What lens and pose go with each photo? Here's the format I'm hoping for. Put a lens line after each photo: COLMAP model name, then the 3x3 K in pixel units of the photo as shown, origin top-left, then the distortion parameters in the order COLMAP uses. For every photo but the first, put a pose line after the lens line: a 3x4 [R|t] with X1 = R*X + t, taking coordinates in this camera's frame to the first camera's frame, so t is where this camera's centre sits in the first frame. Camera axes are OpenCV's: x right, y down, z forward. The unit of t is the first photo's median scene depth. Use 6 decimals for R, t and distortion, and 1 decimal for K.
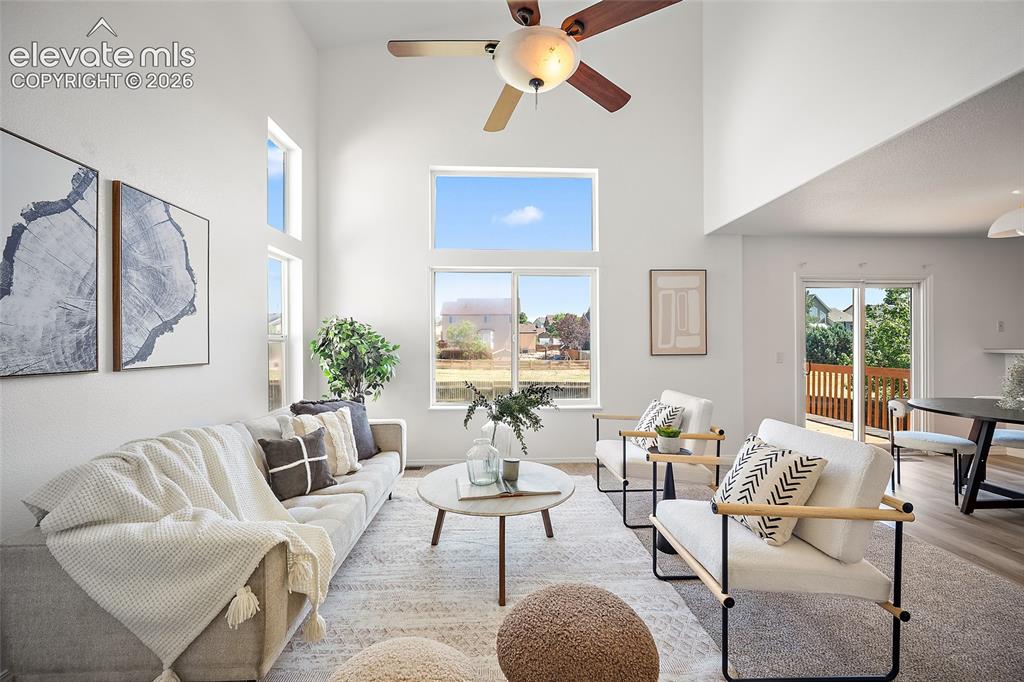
lens RADIAL K [[406.6, 0, 509.8], [0, 406.6, 344.8], [0, 0, 1]] dist [-0.003607, -0.000133]
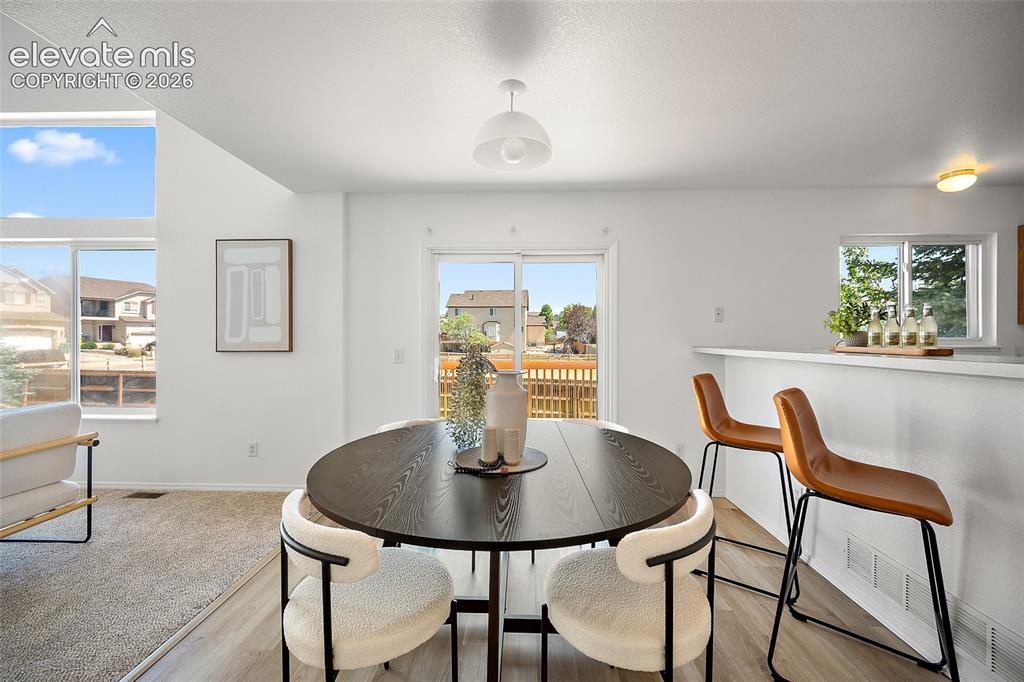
lens RADIAL K [[406.6, 0, 509.9], [0, 406.6, 336.3], [0, 0, 1]] dist [-0.003607, -0.000133]
pose [[0.996354, 0.006435, -0.085075, 1.539482], [-0.006739, 0.999972, -0.003292, -0.006752], [0.085052, 0.003853, 0.996369, 0.457773]]
